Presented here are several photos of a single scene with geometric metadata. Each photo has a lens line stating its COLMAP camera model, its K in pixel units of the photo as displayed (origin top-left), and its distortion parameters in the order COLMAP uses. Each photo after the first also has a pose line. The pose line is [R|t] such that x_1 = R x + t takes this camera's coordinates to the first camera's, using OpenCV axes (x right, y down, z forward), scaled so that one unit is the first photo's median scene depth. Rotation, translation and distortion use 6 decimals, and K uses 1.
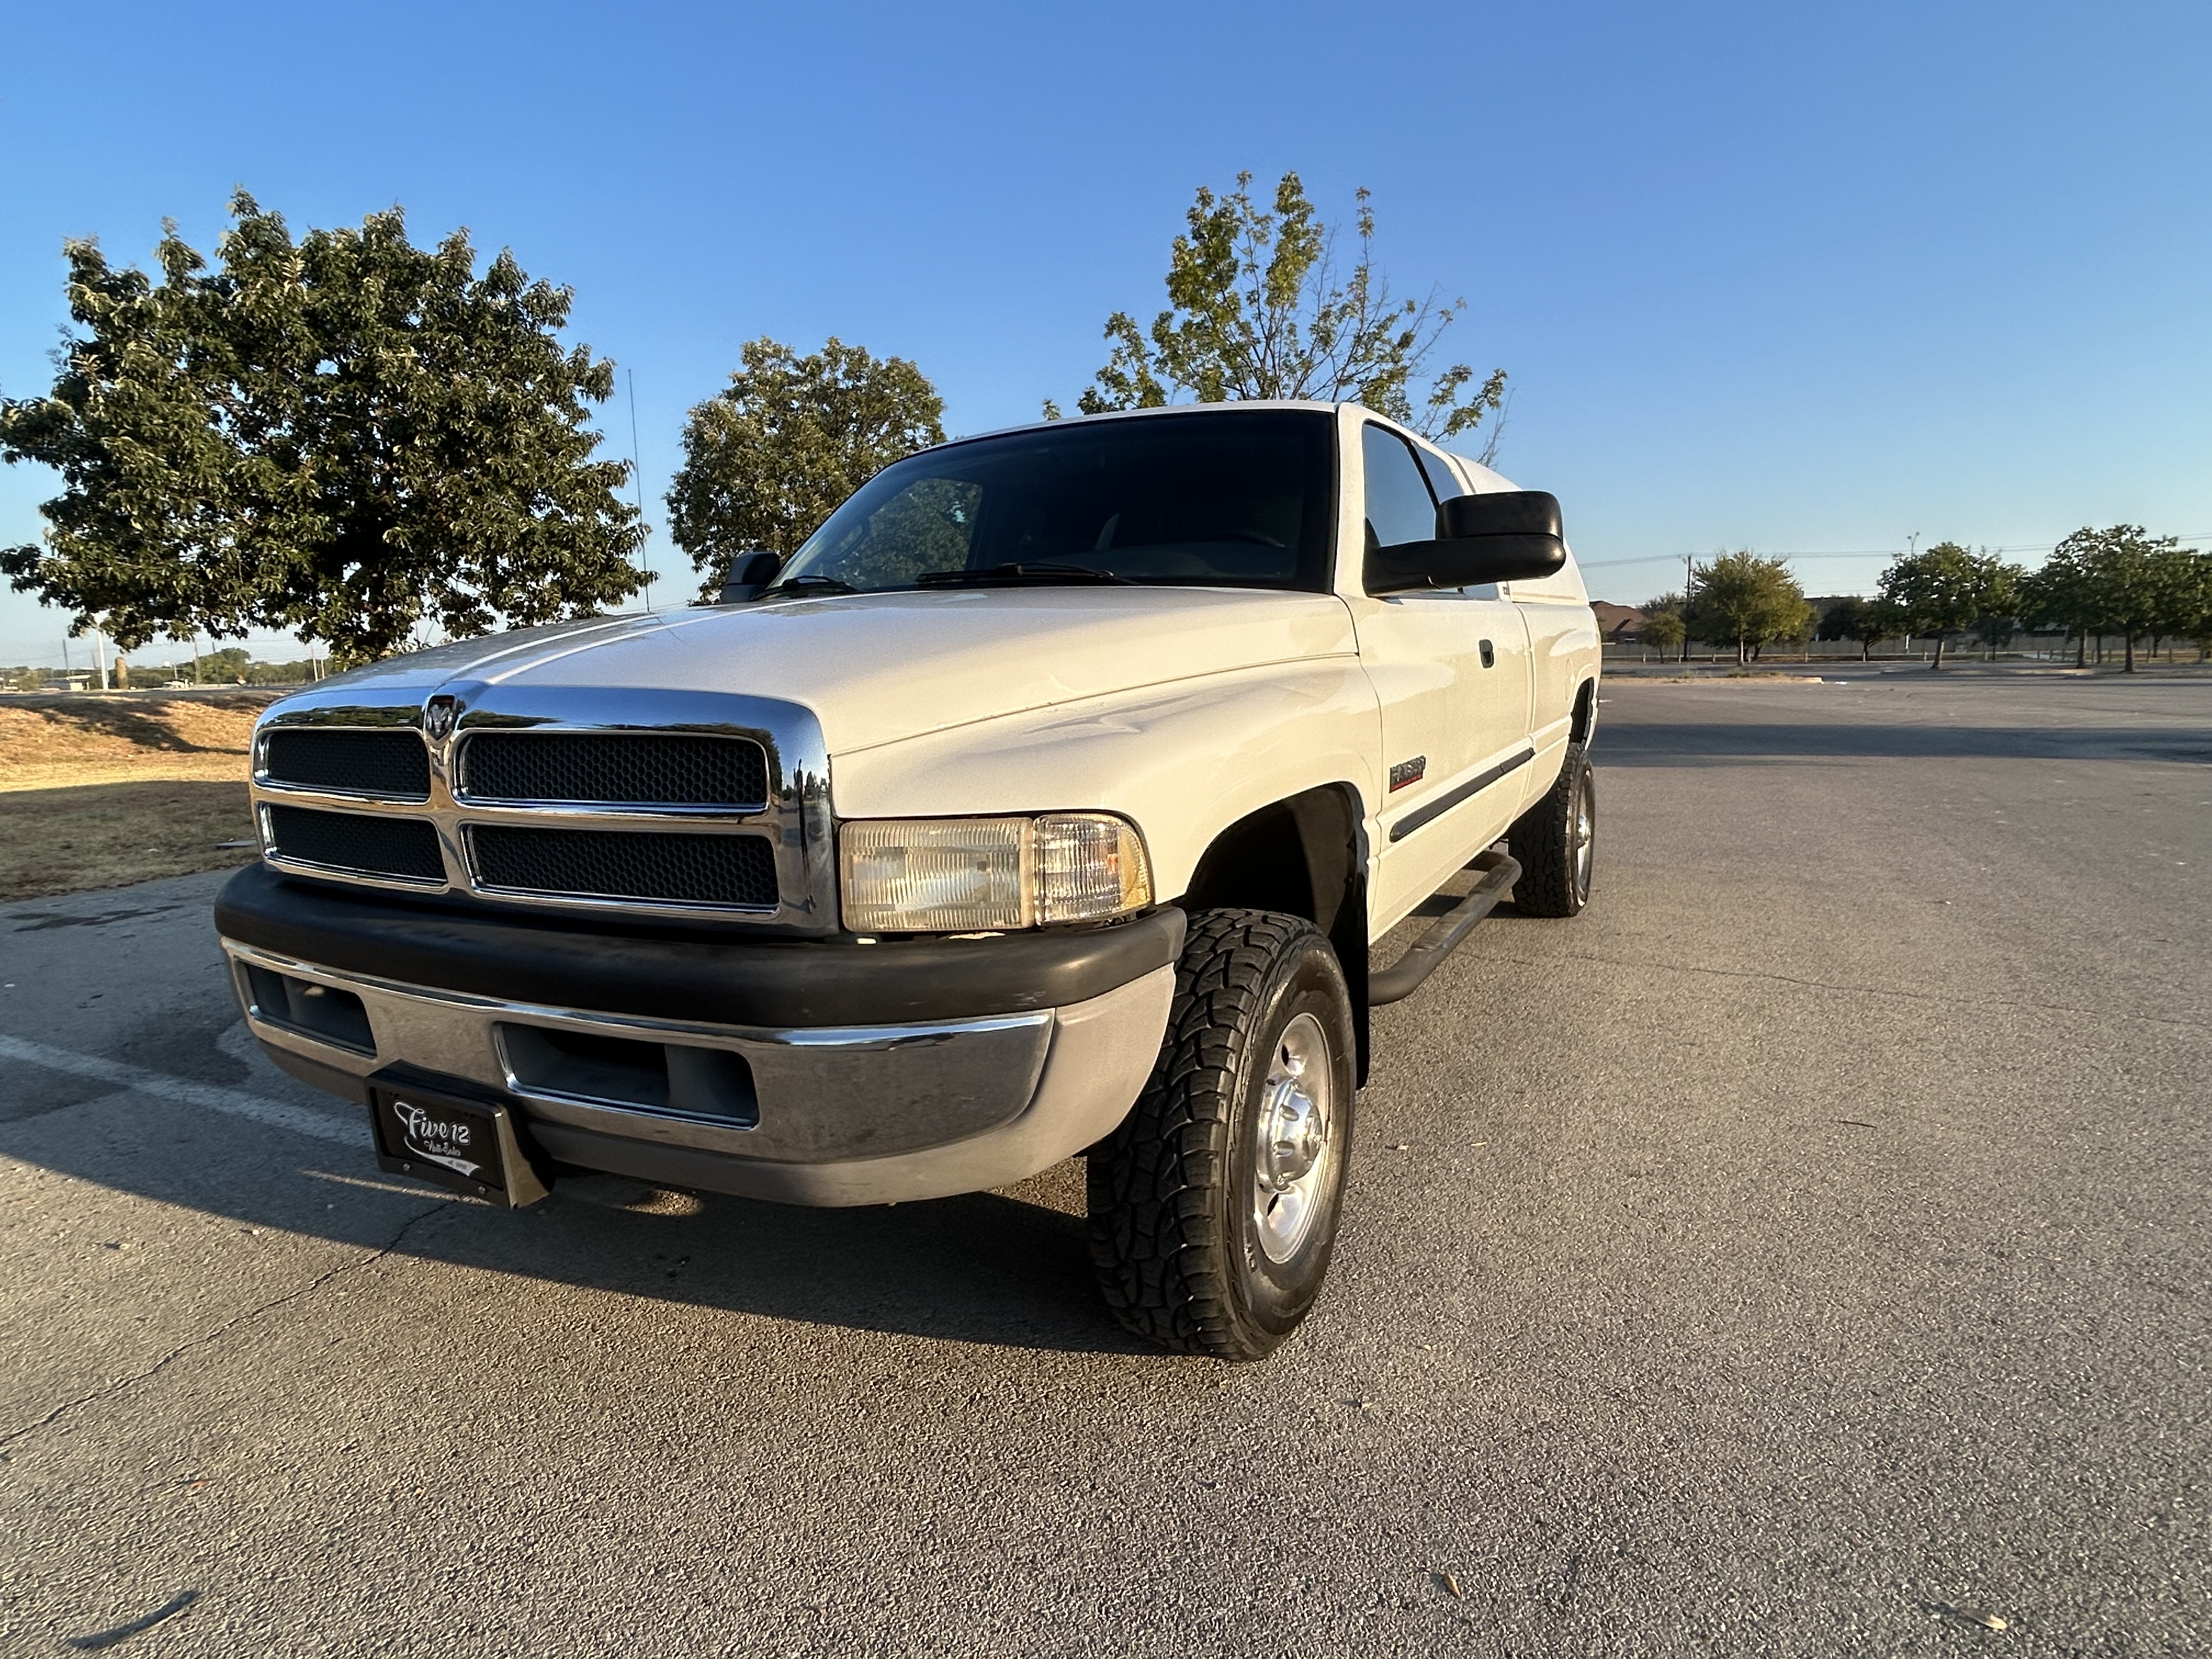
lens RADIAL K [[1219.2, 0, 1095.7], [0, 1219.2, 821.5], [0, 0, 1]] dist [-0.002116, 0.003287]
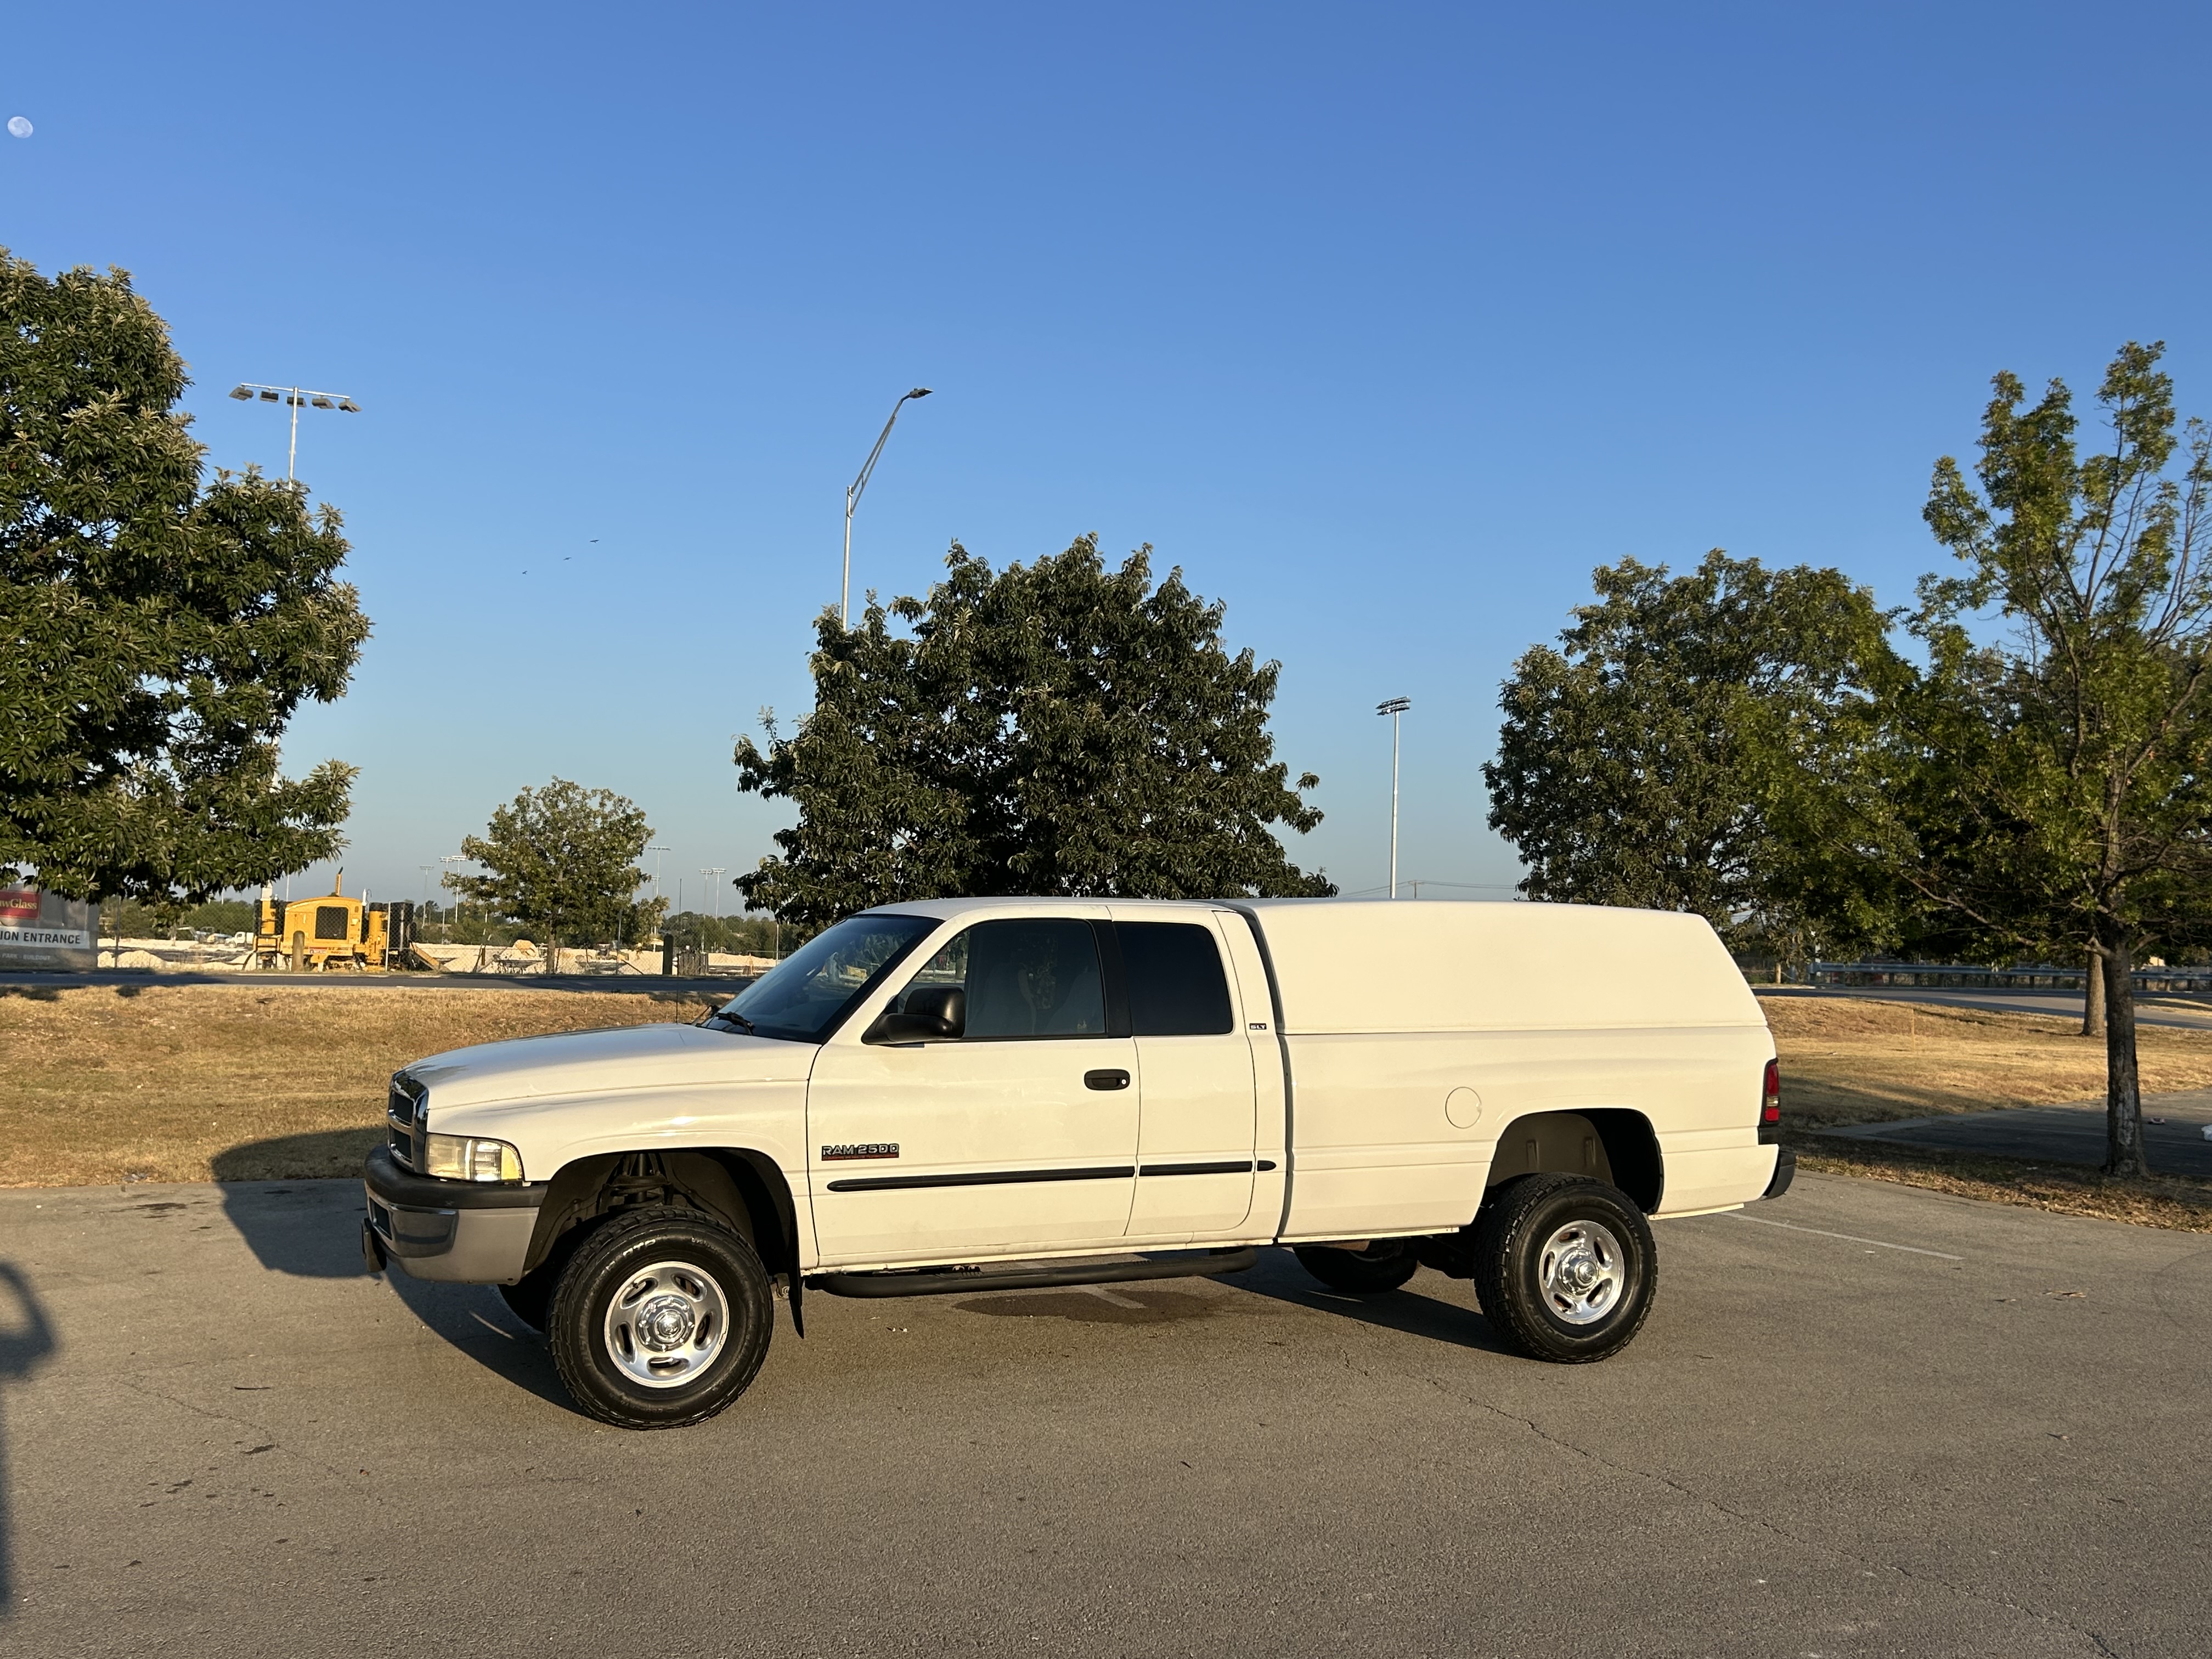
lens RADIAL K [[1992.1, 0, 1098.5], [0, 1992.1, 823.6], [0, 0, 1]] dist [0.048693, -0.032812]
pose [[0.779099, -0.000631, -0.626901, 0.523971], [-0.120193, 0.981298, -0.150361, -0.025992], [0.615271, 0.192495, 0.764452, -0.232391]]
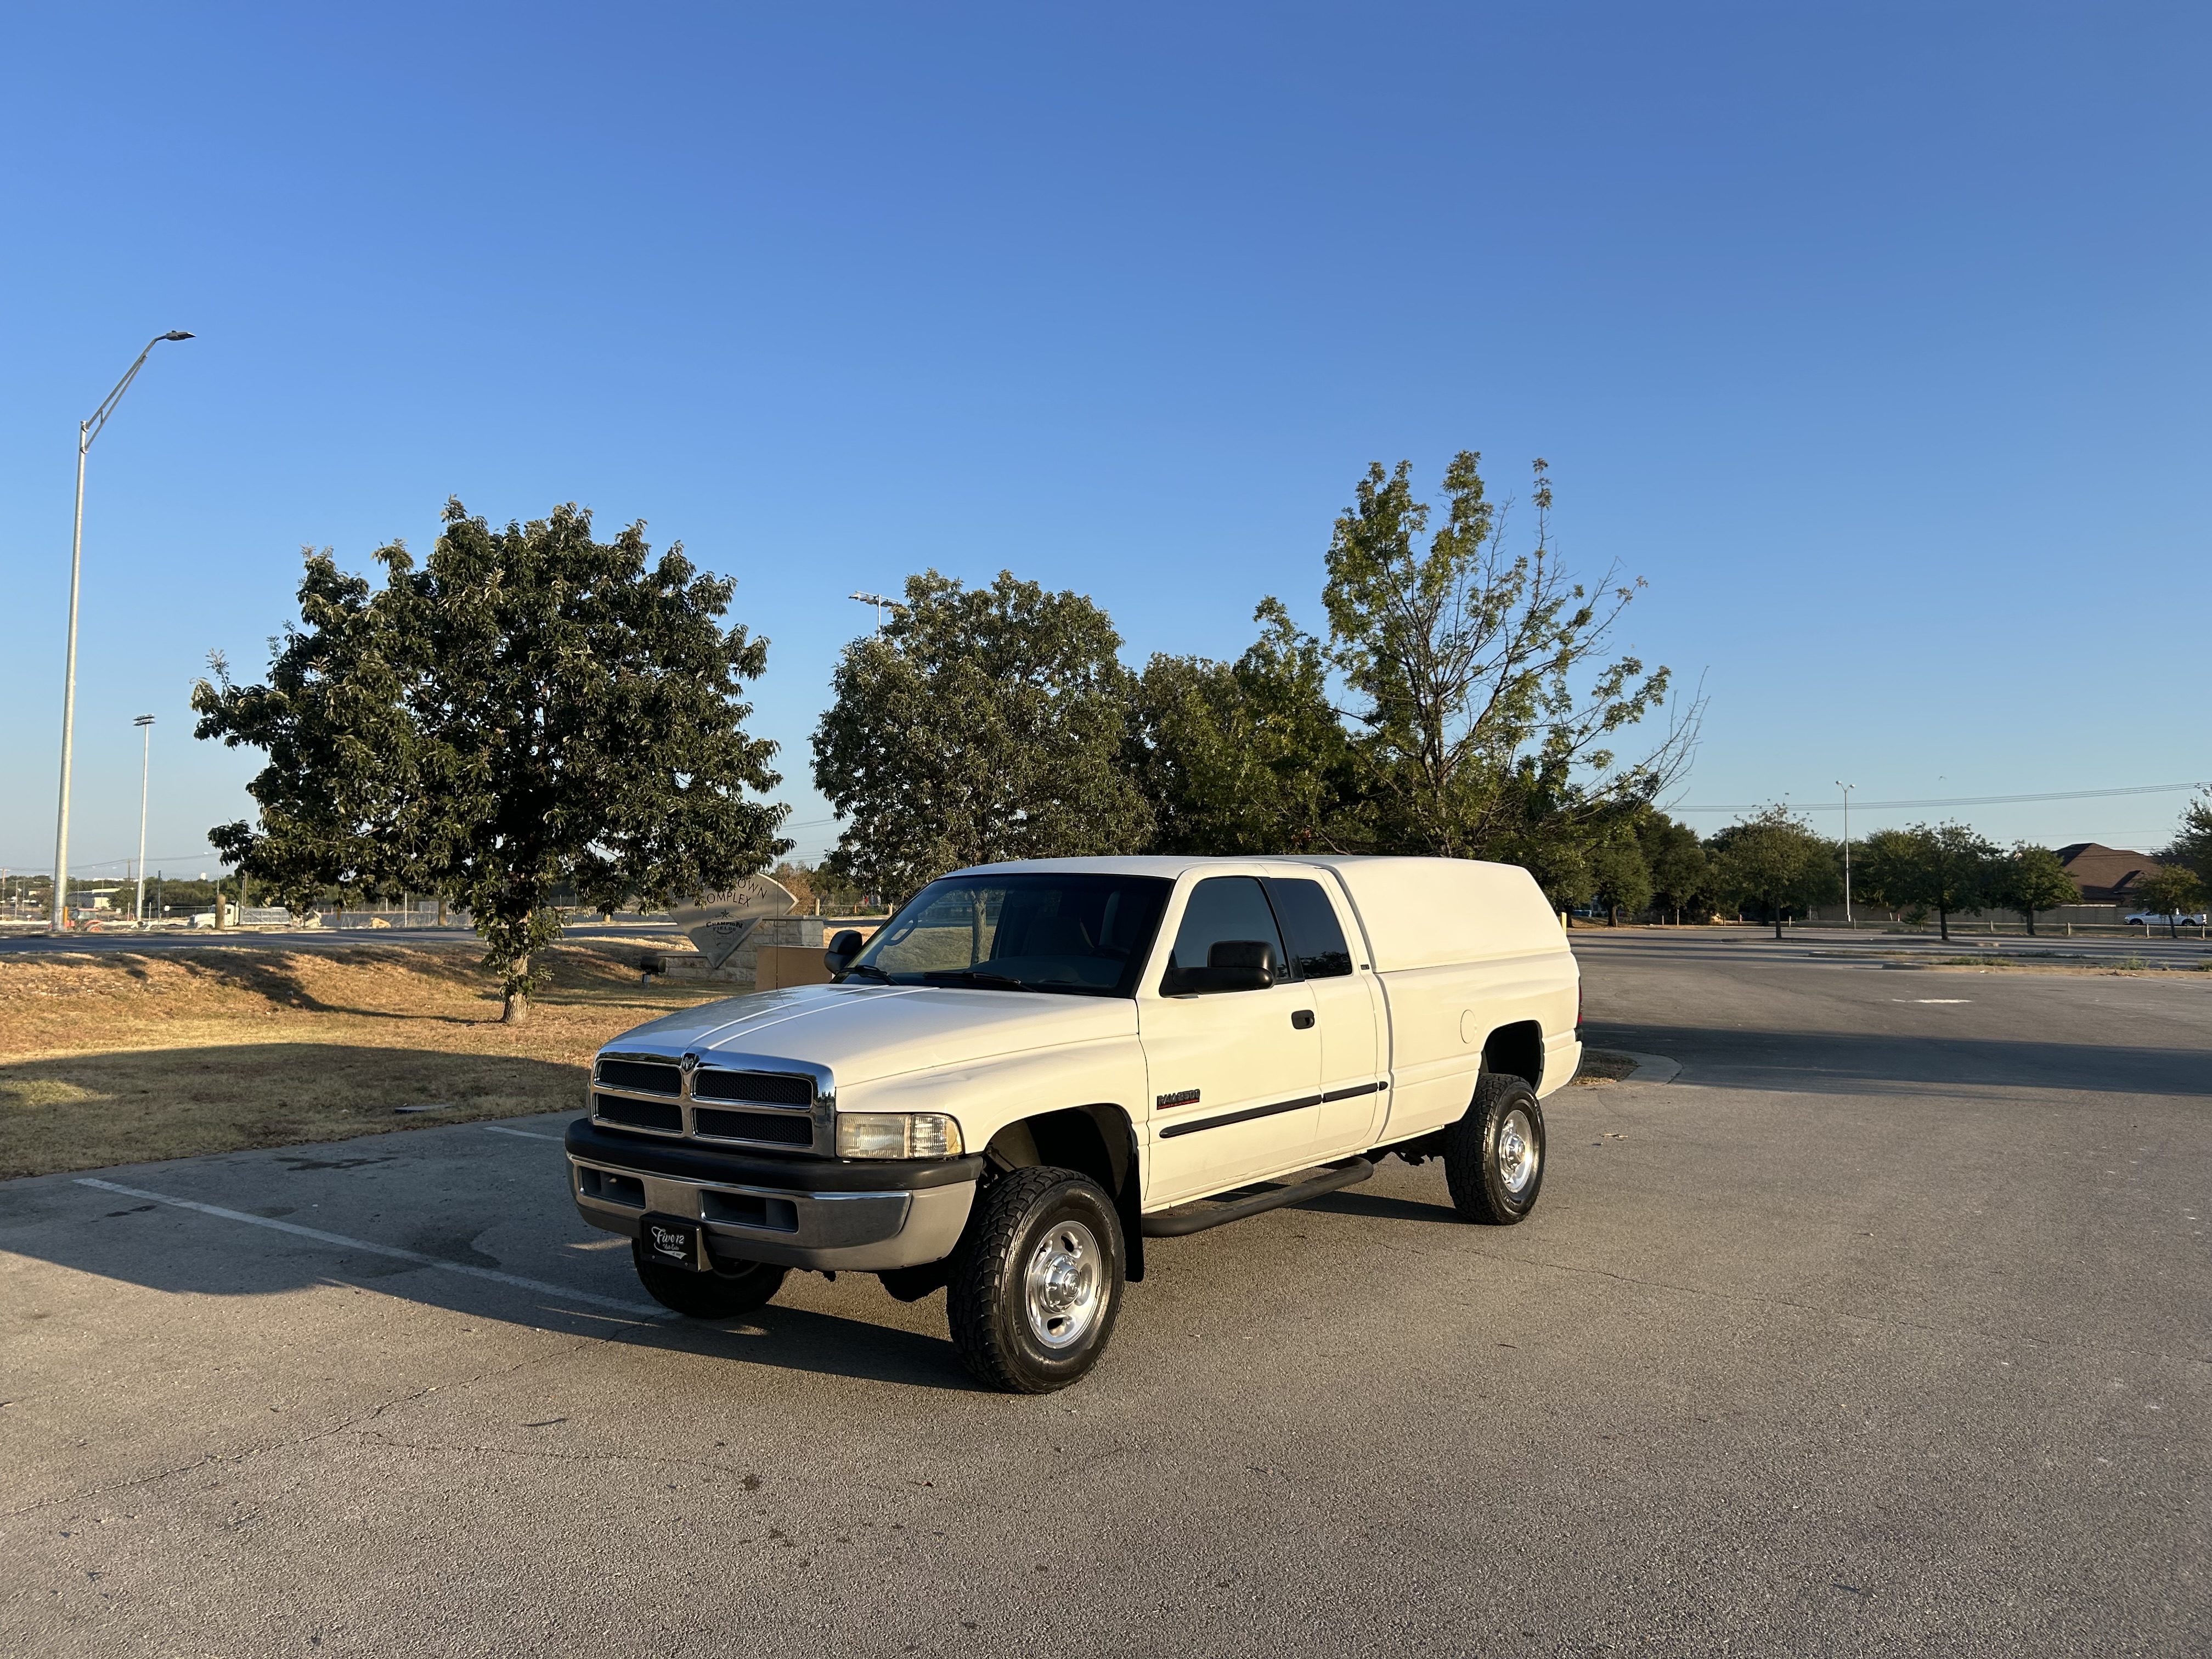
lens RADIAL K [[1668.2, 0, 1123.8], [0, 1668.2, 827.5], [0, 0, 1]] dist [0.028801, -0.029043]
pose [[0.989059, 0.021880, -0.145892, 0.121778], [-0.046984, 0.984163, -0.170924, -0.002515], [0.139841, 0.175908, 0.974423, -0.337759]]
